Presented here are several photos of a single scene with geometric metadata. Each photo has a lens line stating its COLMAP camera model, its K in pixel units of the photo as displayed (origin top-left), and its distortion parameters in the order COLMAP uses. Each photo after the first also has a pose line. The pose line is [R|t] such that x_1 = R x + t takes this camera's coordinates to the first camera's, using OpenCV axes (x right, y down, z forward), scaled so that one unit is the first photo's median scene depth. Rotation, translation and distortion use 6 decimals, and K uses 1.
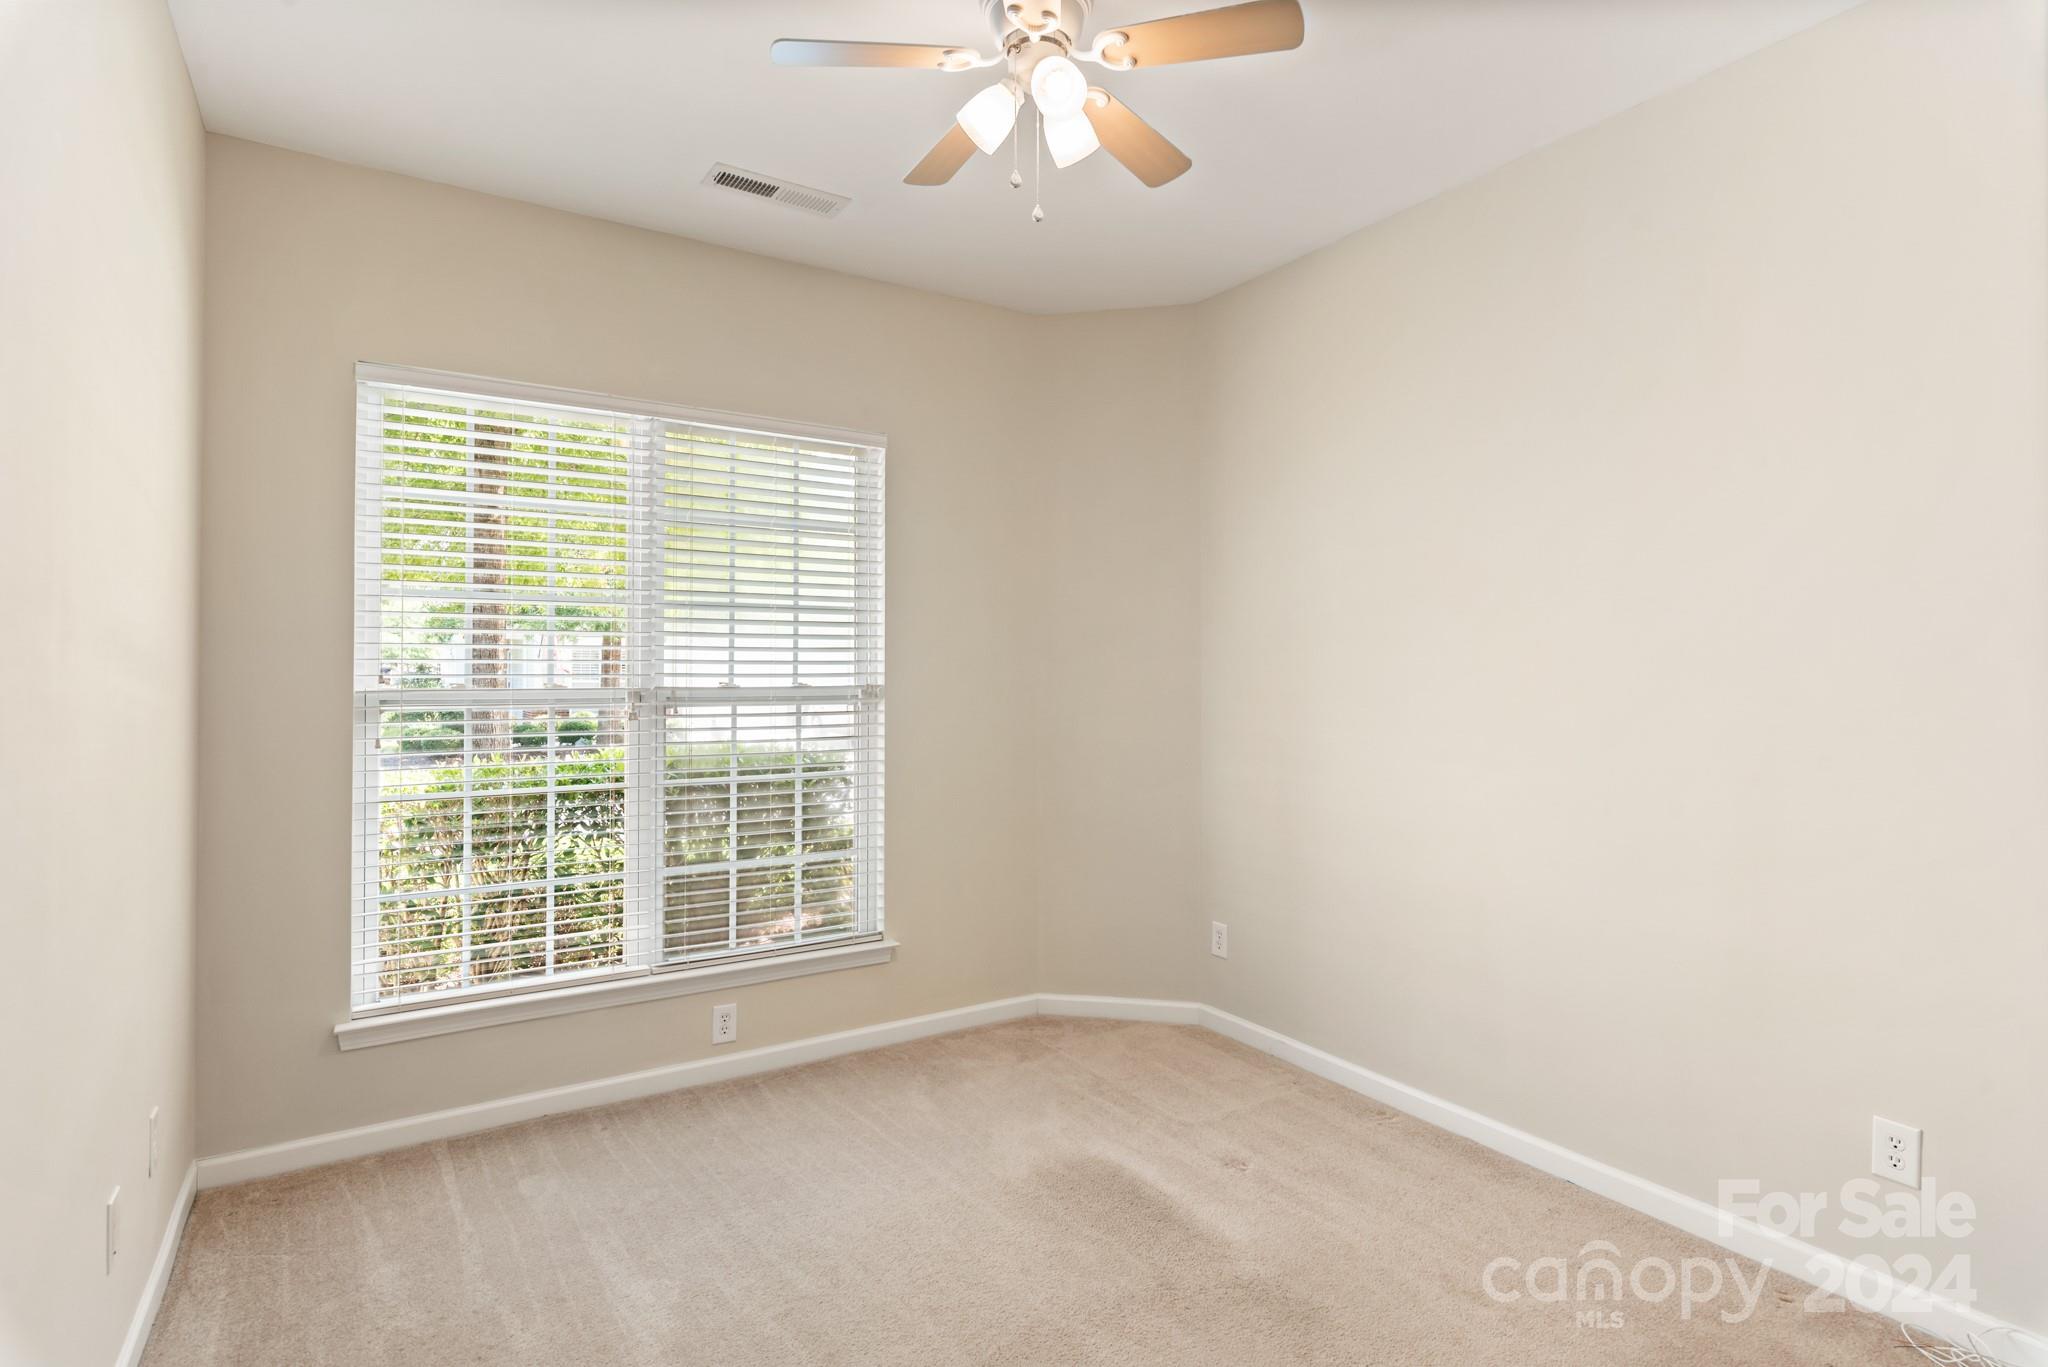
lens RADIAL K [[1049.4, 0, 1027.1], [0, 1049.4, 670.4], [0, 0, 1]] dist [0.001878, 0.000468]
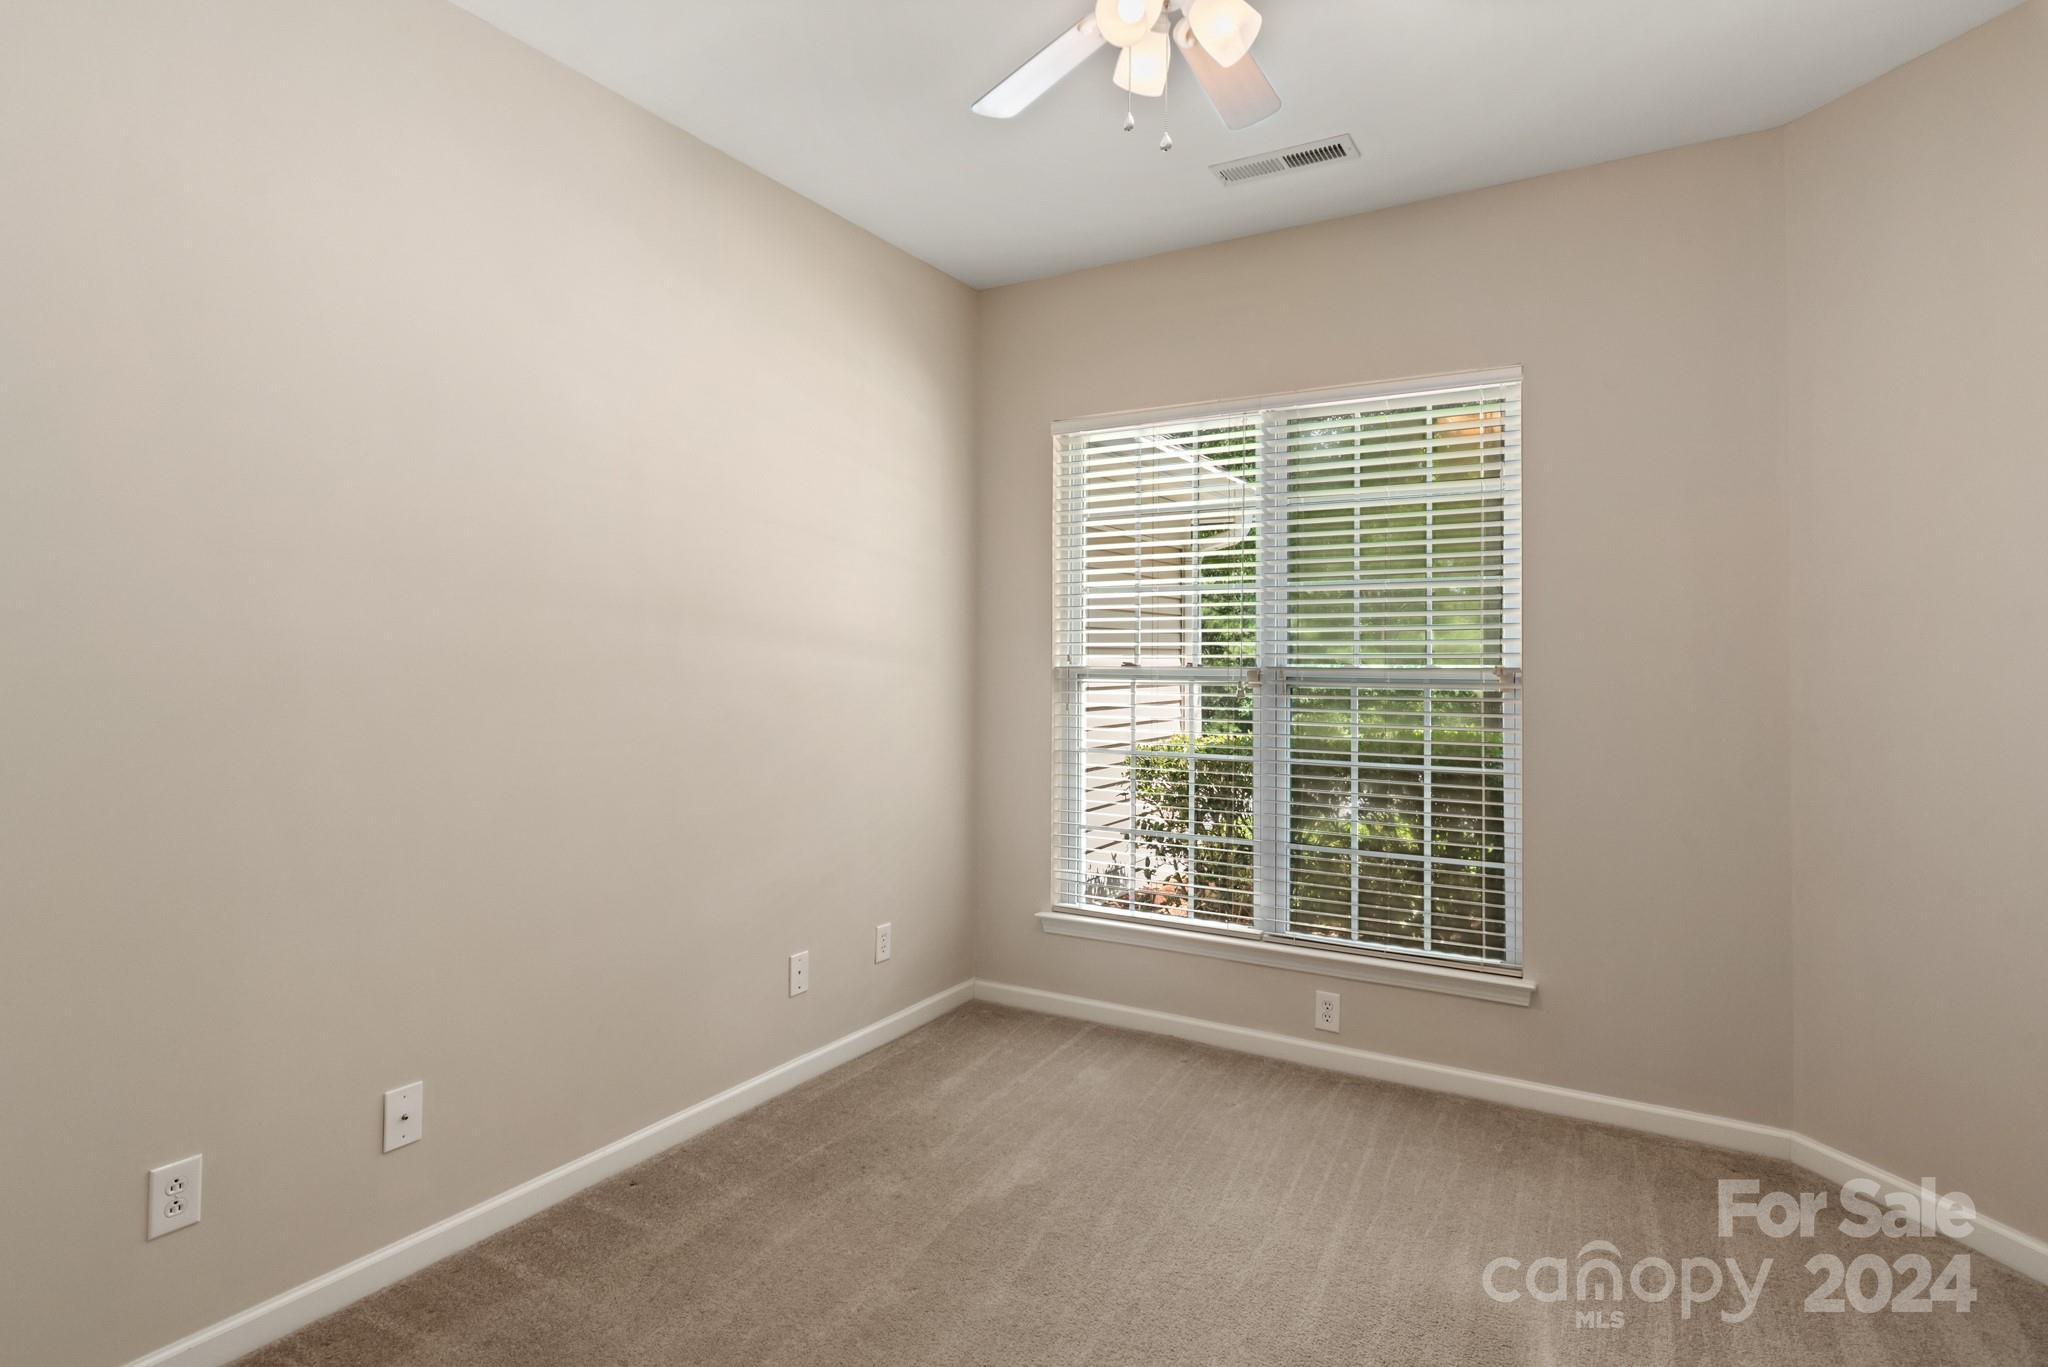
lens RADIAL K [[1078.6, 0, 1031.5], [0, 1078.6, 641.2], [0, 0, 1]] dist [-0.000869, 0.000007]
pose [[0.444377, -0.010653, -0.895776, 0.494609], [-0.000175, 0.999928, -0.011979, 0.003792], [0.895840, 0.005480, 0.444343, 0.305343]]
